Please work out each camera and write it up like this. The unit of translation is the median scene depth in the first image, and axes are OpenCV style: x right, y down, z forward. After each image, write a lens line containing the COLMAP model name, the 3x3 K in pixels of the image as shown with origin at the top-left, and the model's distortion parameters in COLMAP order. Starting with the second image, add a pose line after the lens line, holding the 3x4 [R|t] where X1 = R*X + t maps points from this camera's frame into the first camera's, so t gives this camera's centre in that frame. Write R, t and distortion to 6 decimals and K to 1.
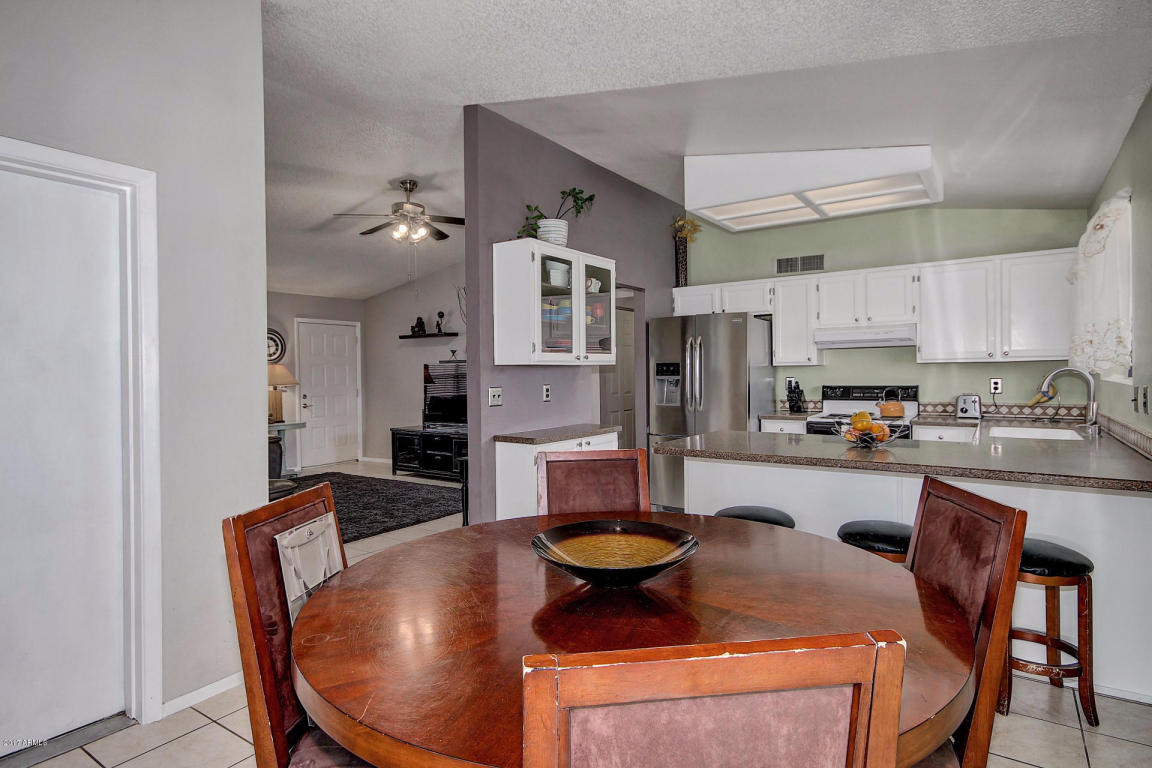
lens RADIAL K [[616.9, 0, 584.2], [0, 616.9, 382.1], [0, 0, 1]] dist [-0.000598, 0.000060]
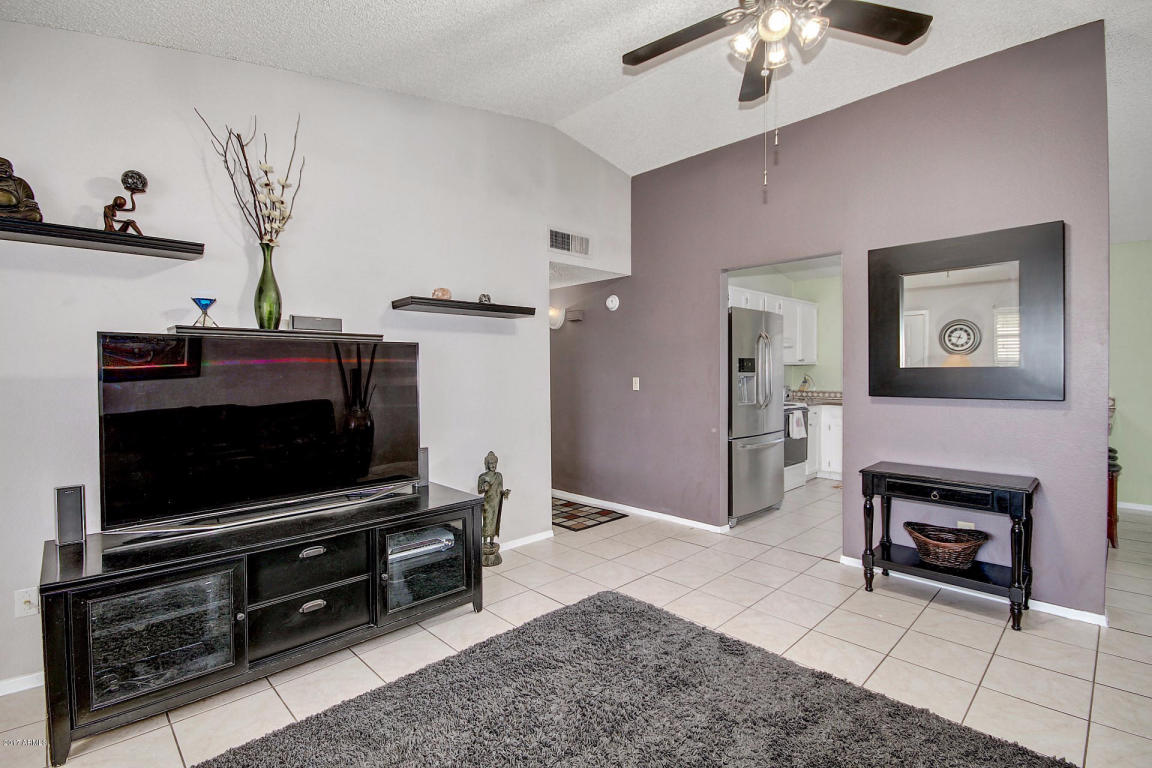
lens RADIAL K [[538.1, 0, 583.6], [0, 538.1, 381.4], [0, 0, 1]] dist [-0.006045, -0.000711]
pose [[0.194594, -0.009171, 0.980841, -0.475058], [0.014229, 0.999877, 0.006526, -0.003853], [-0.980781, 0.012687, 0.194700, 0.743600]]
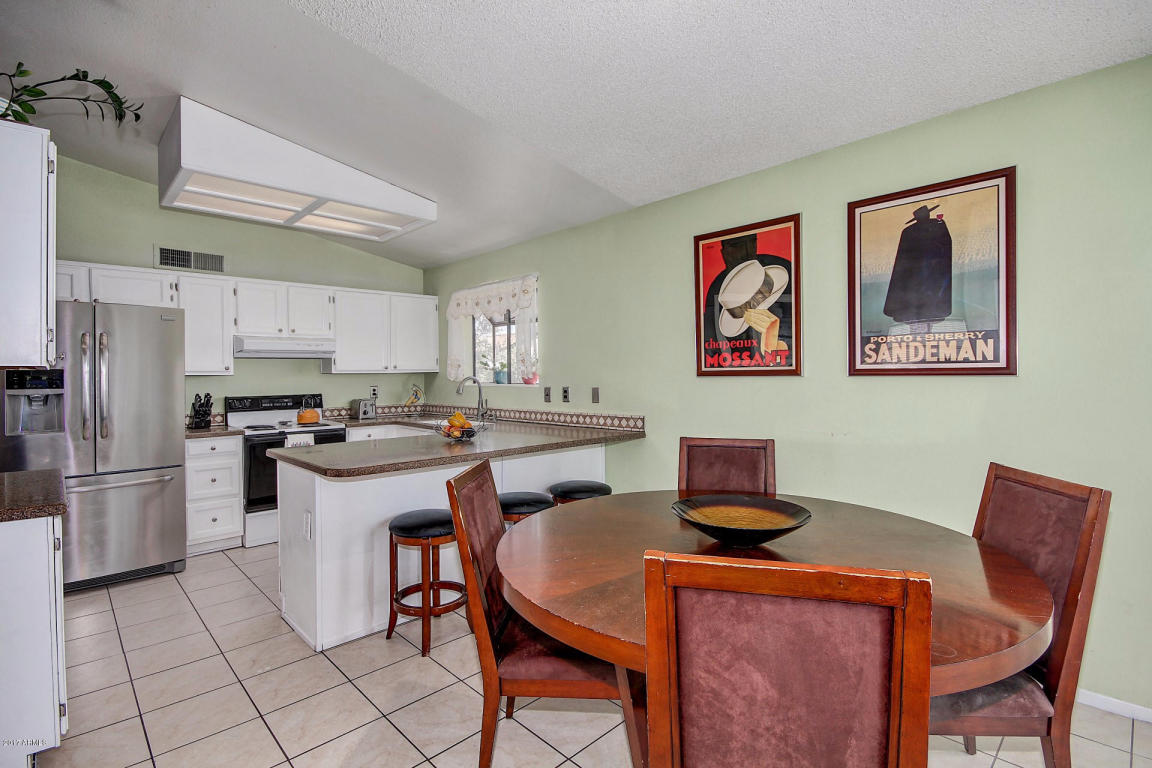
lens RADIAL K [[538.1, 0, 586.0], [0, 538.1, 375.4], [0, 0, 1]] dist [-0.006045, -0.000711]
pose [[0.193849, 0.008489, 0.980995, -0.198404], [0.025247, 0.999588, -0.013639, -0.001411], [-0.980706, 0.027411, 0.193555, 0.207342]]
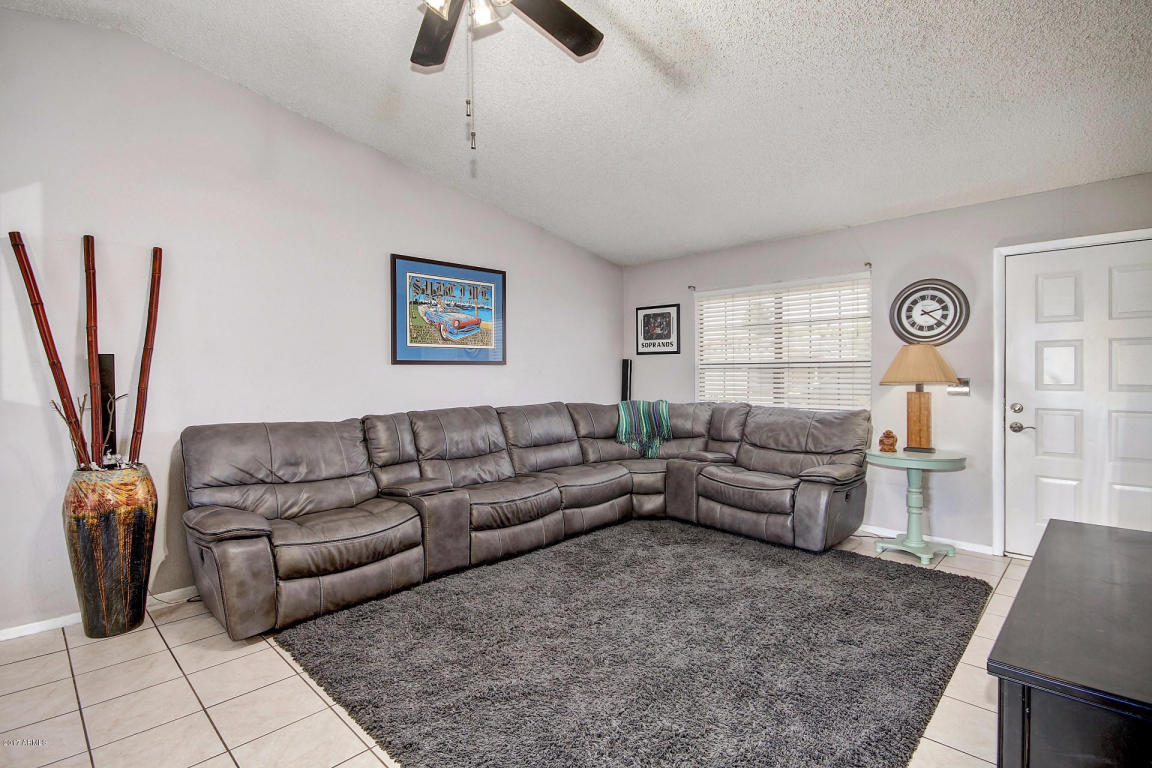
lens RADIAL K [[538.1, 0, 575.2], [0, 538.1, 380.6], [0, 0, 1]] dist [-0.006045, -0.000711]
pose [[-0.175511, 0.027239, -0.984101, 0.022809], [-0.003933, 0.999590, 0.028369, -0.009021], [0.984470, 0.008849, -0.175332, 0.792016]]
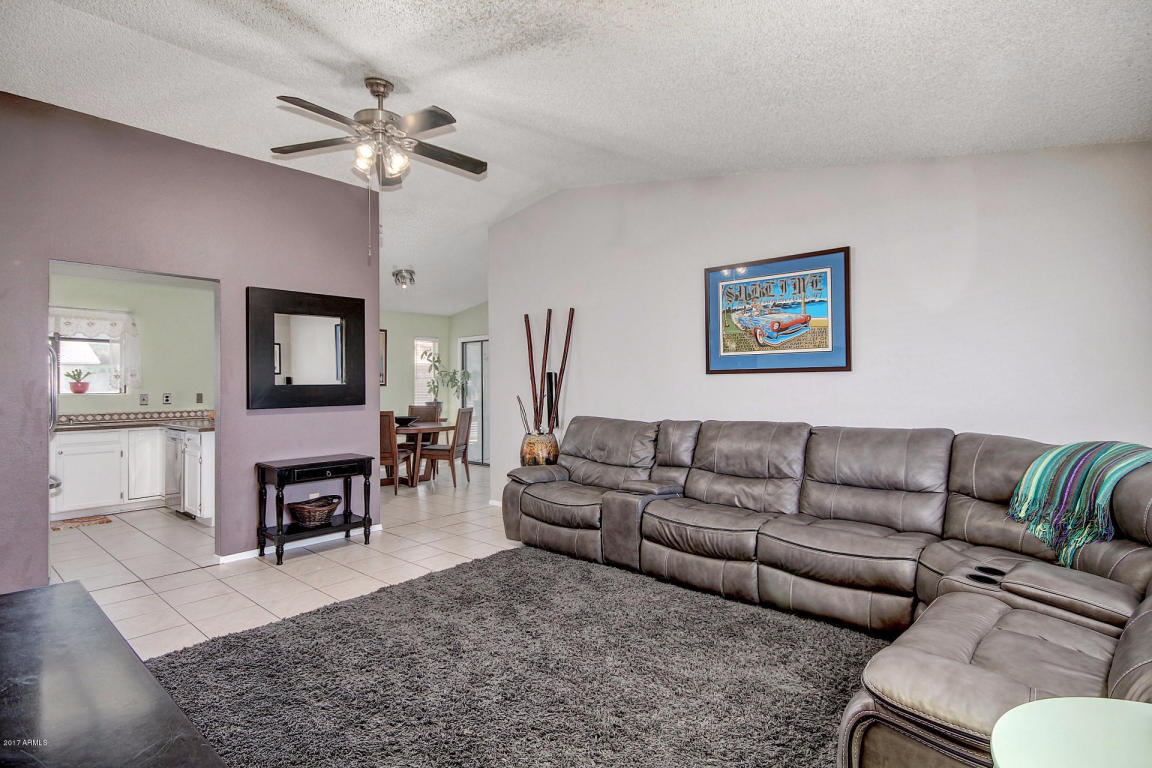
lens RADIAL K [[575.2, 0, 593.2], [0, 575.2, 379.1], [0, 0, 1]] dist [-0.002836, -0.001194]
pose [[-0.994674, 0.022207, 0.100654, -0.390052], [0.023028, 0.999710, 0.007004, -0.010994], [-0.100470, 0.009285, -0.994897, 1.107372]]
